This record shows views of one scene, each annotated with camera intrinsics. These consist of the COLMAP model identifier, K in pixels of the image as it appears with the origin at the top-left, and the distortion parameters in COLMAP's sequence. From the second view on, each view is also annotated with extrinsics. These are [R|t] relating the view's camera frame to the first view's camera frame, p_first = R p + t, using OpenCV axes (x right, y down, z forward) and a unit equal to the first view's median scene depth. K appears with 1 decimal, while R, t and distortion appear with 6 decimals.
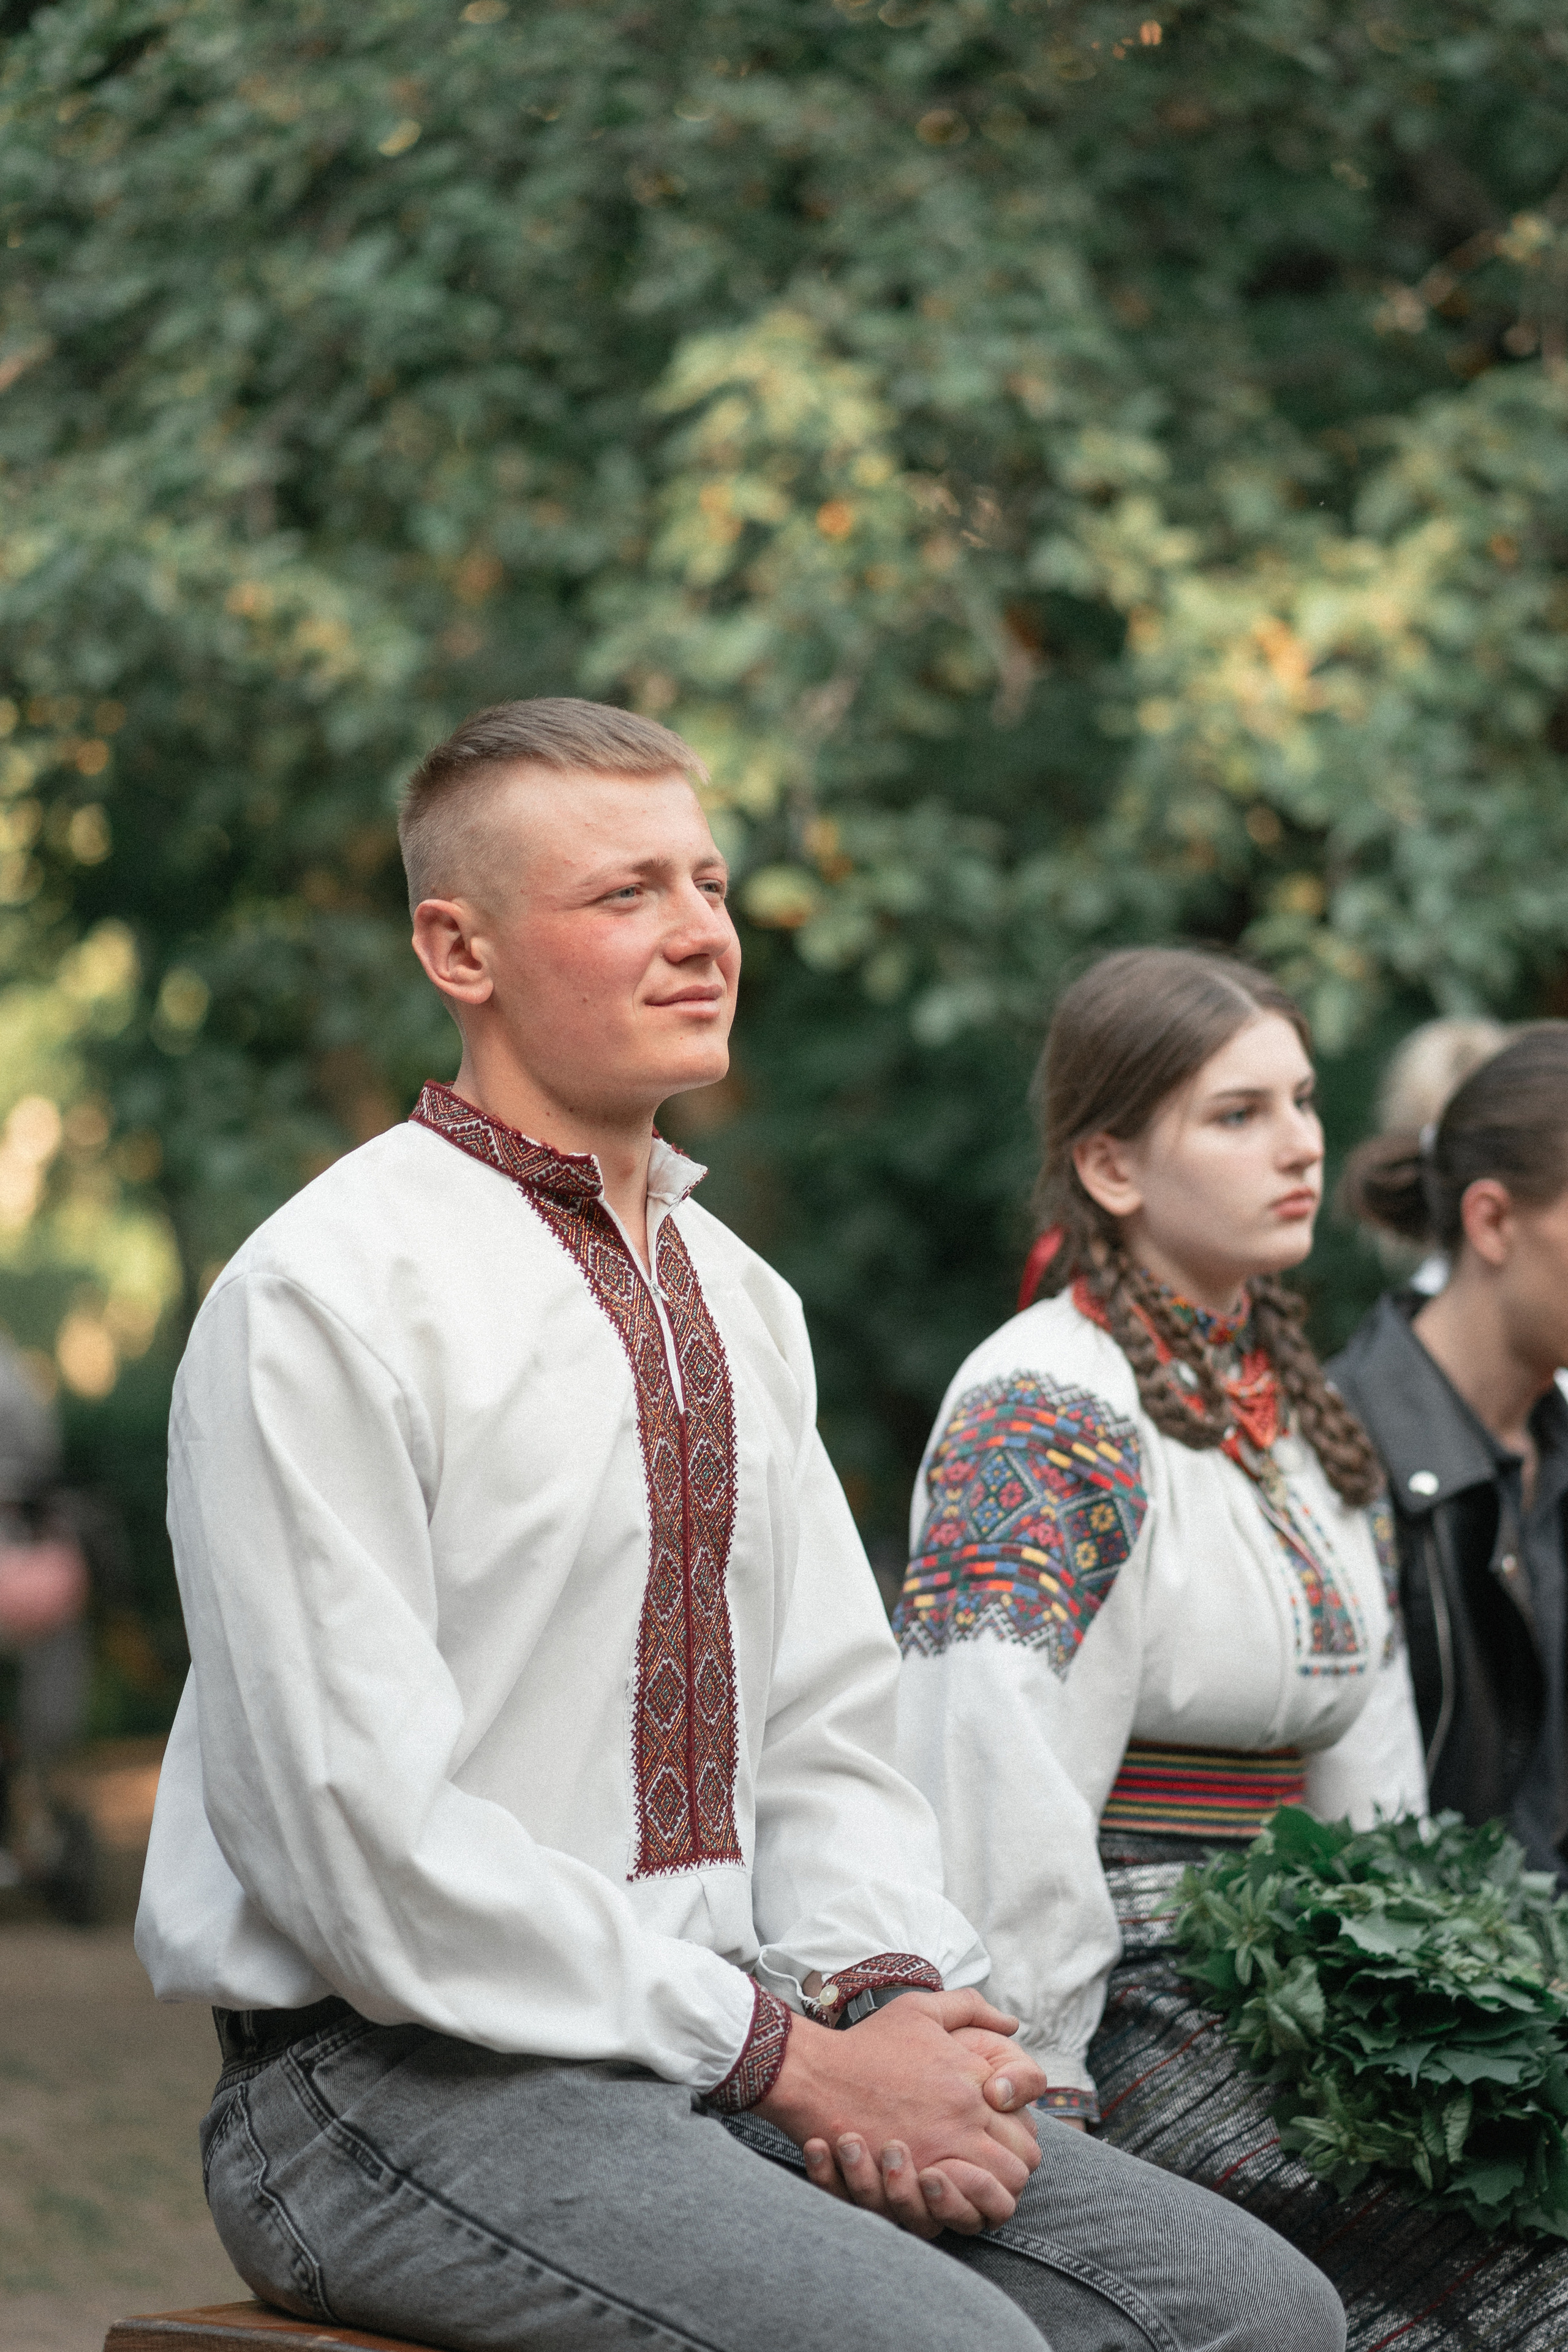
lens RADIAL K [[5384.8, 0, 784.0], [0, 5384.8, 1176.0], [0, 0, 1]] dist [0.525890, -5.799405]
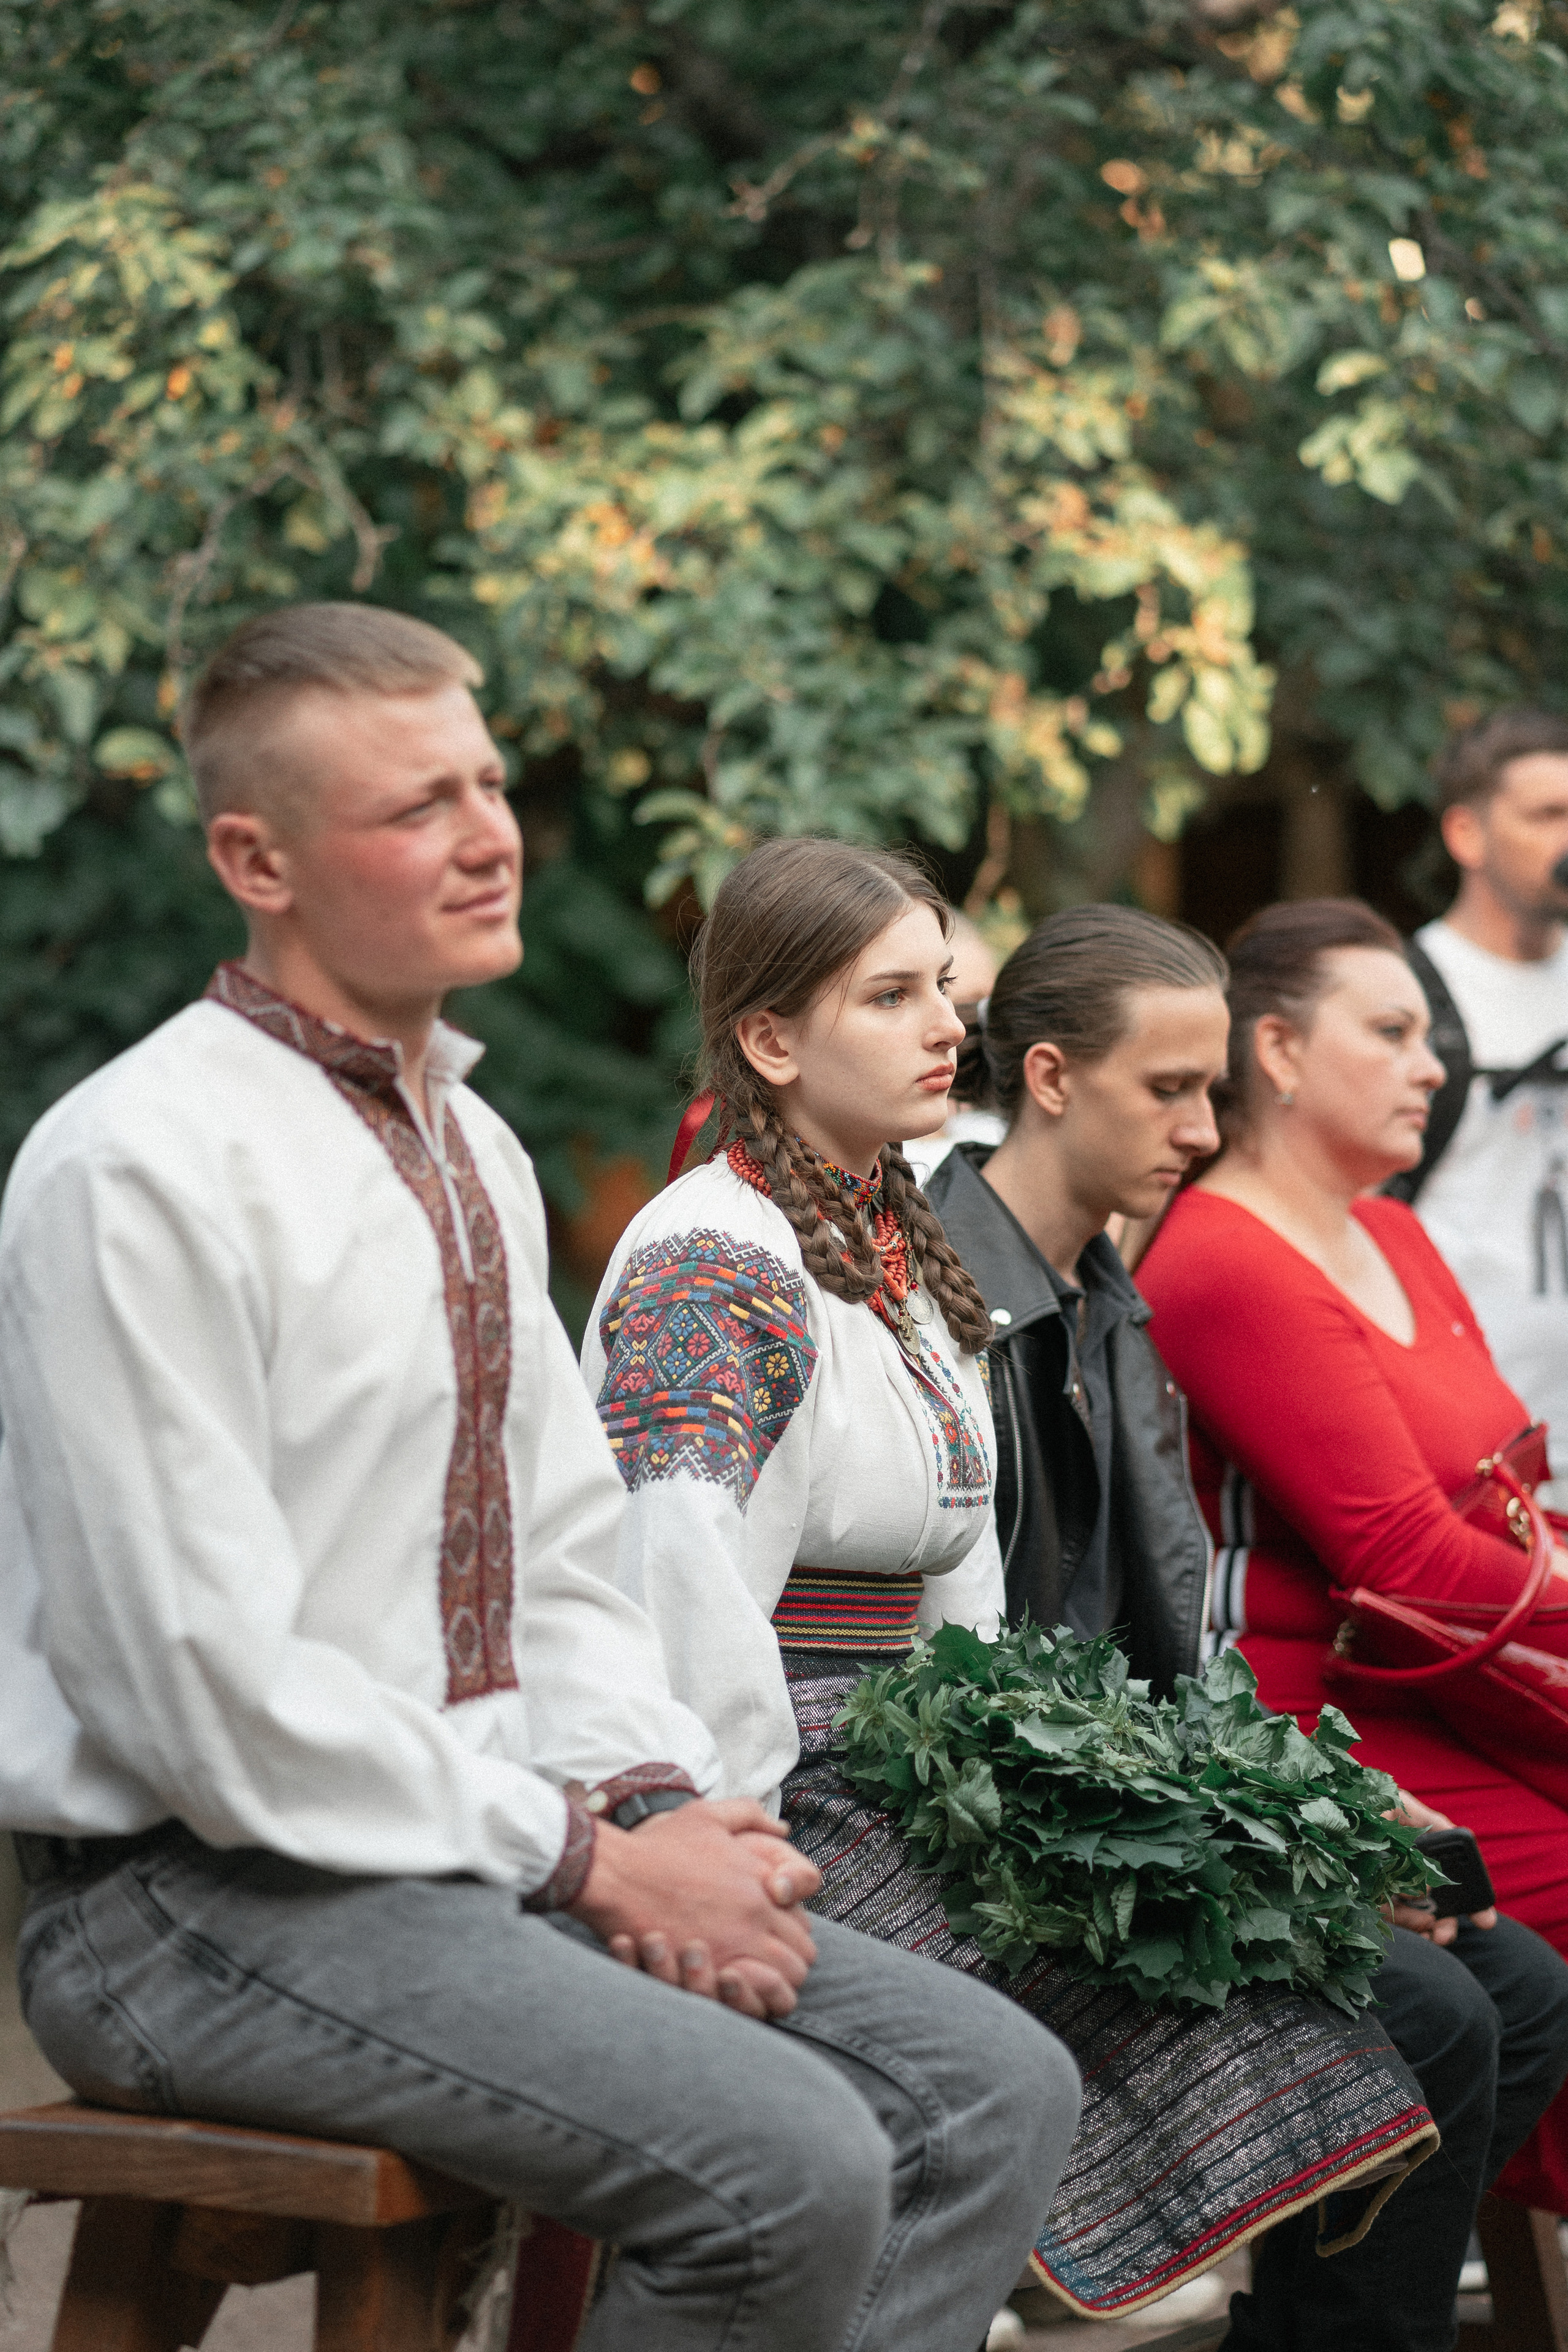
lens RADIAL K [[5438.5, 0, 785.8], [0, 5438.5, 1111.4], [0, 0, 1]] dist [0.049536, 2.847827]
pose [[0.981269, 0.001760, 0.192632, -0.151417], [-0.005893, 0.999764, 0.020886, -0.010812], [-0.192550, -0.021630, 0.981049, -0.074611]]
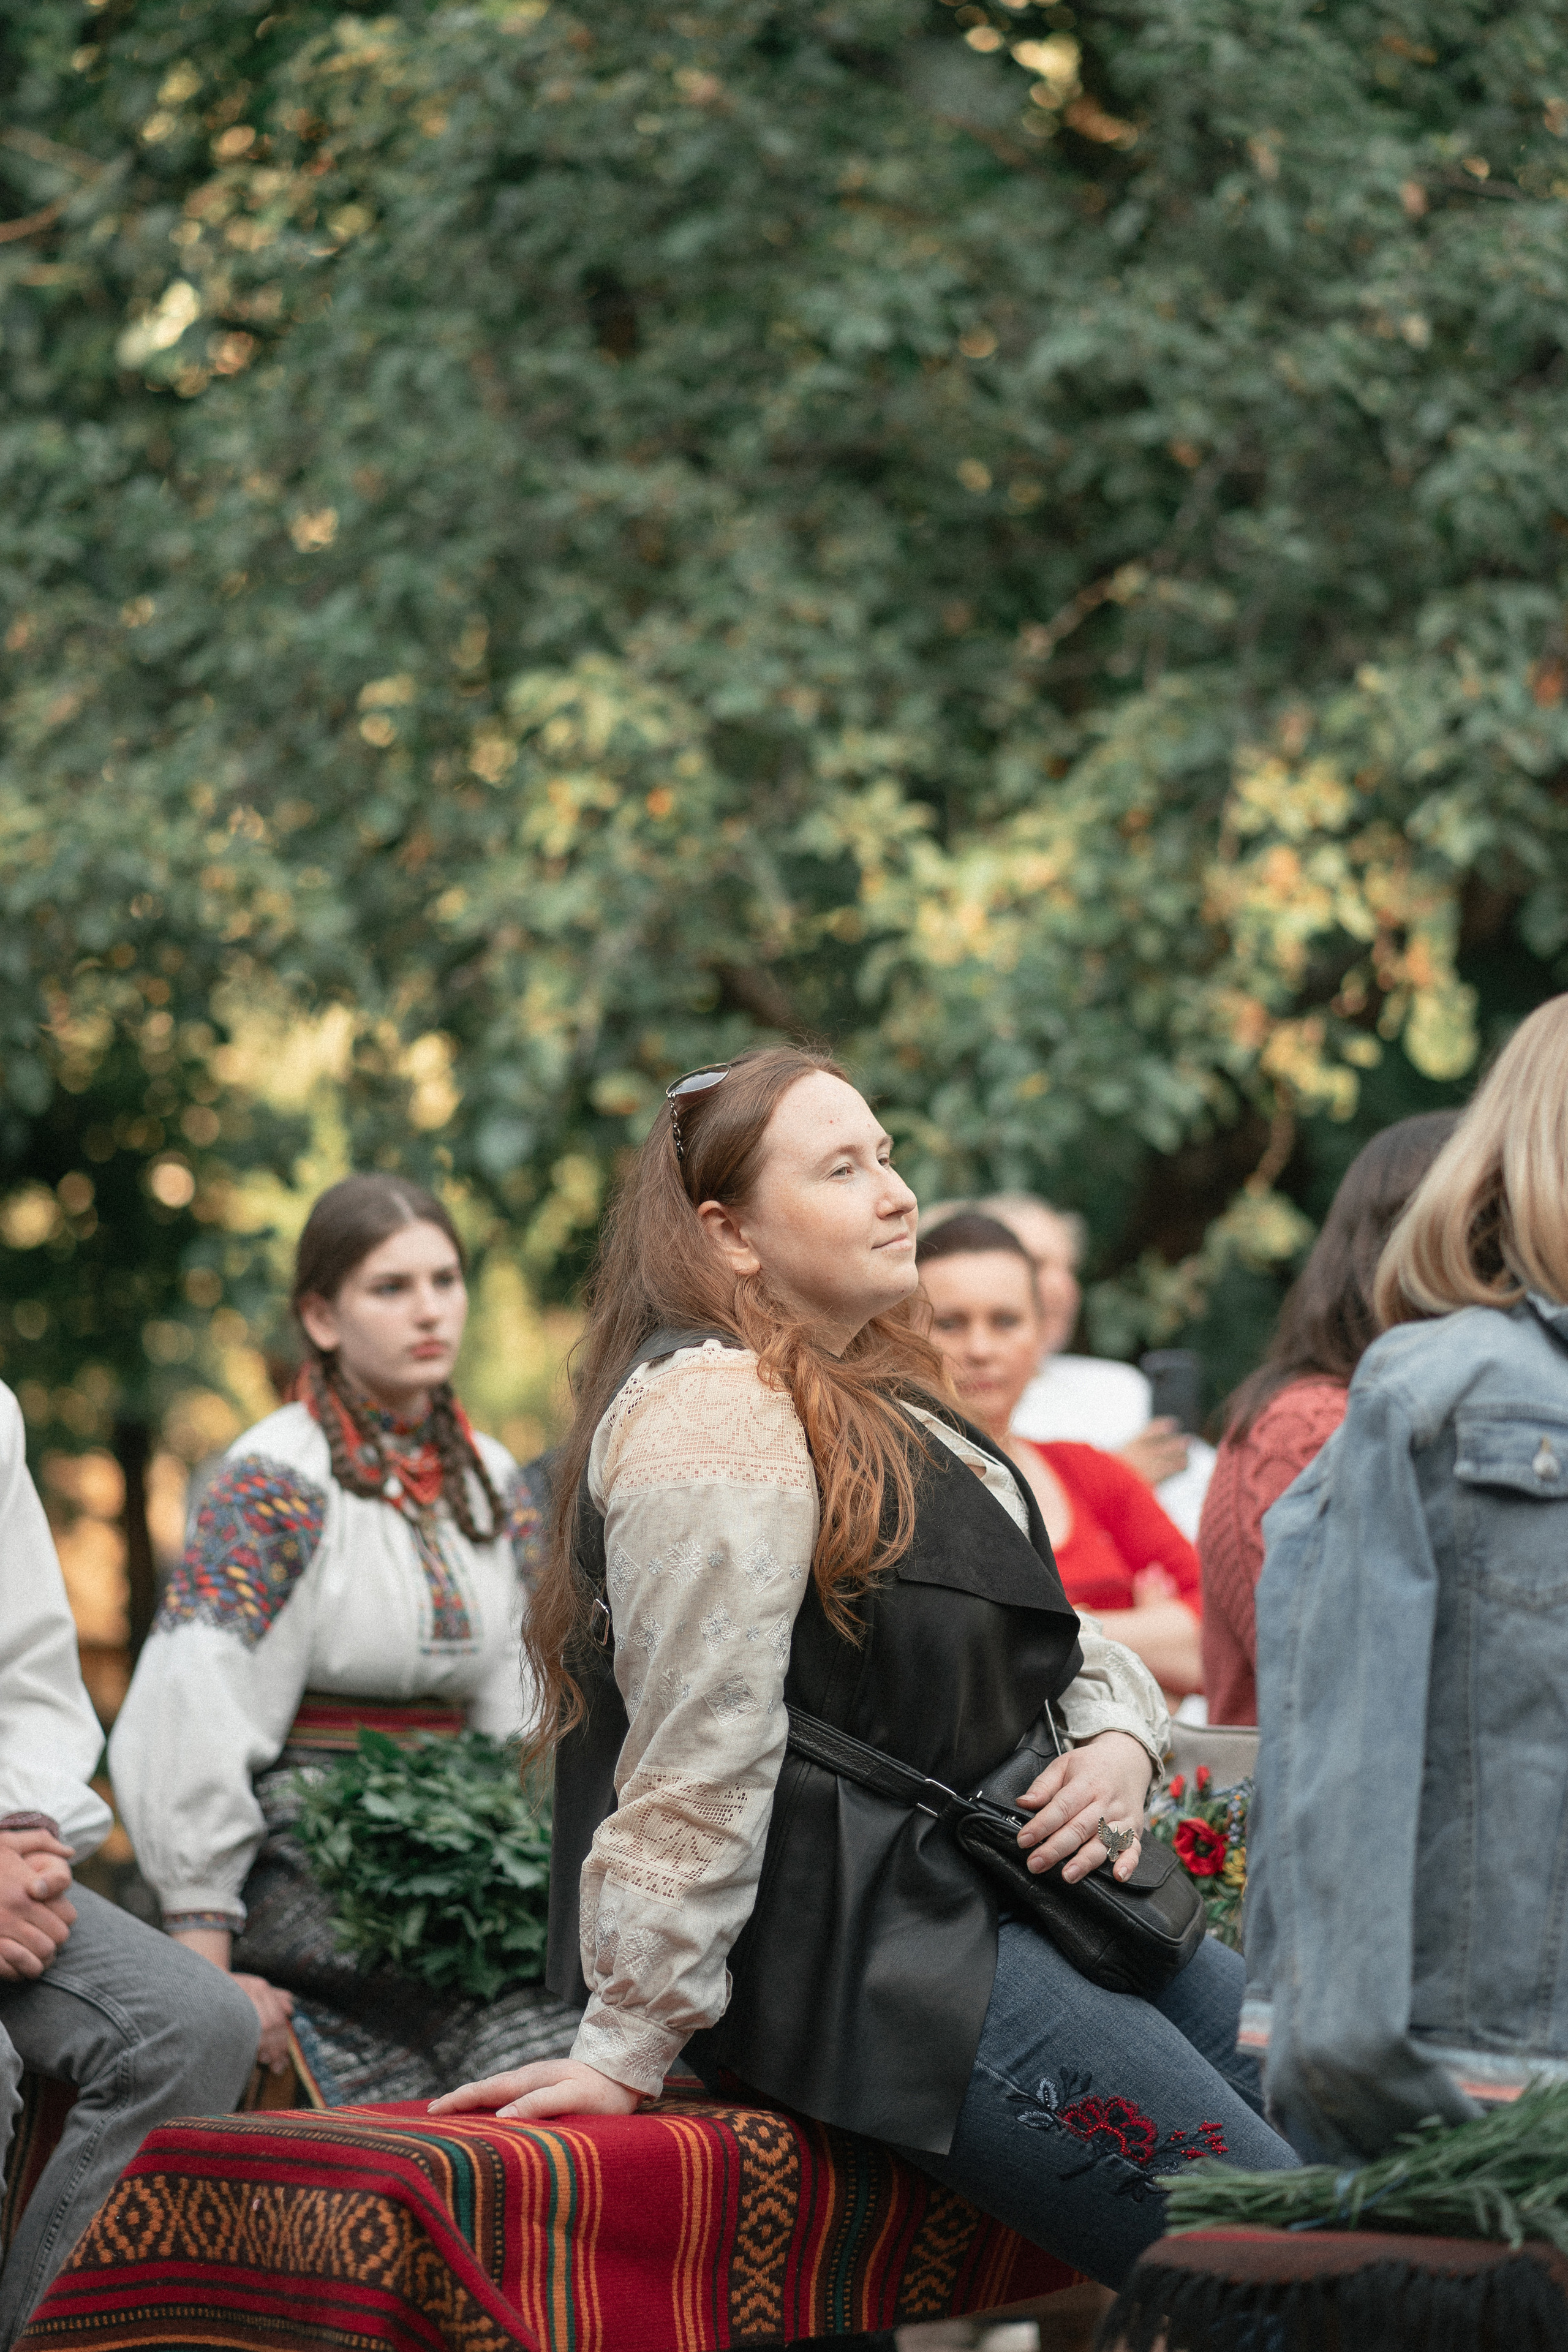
lens RADIAL K [[5384.8, 0, 784.0], [0, 5384.8, 1176.0], [0, 0, 1]] dist [0.525890, -5.799405]
pose [[0.989896, -0.018745, -0.140553, 0.432584], [0.015768, 0.999628, -0.022268, -0.006467], [0.140919, 0.019826, 0.989823, -0.530768]]
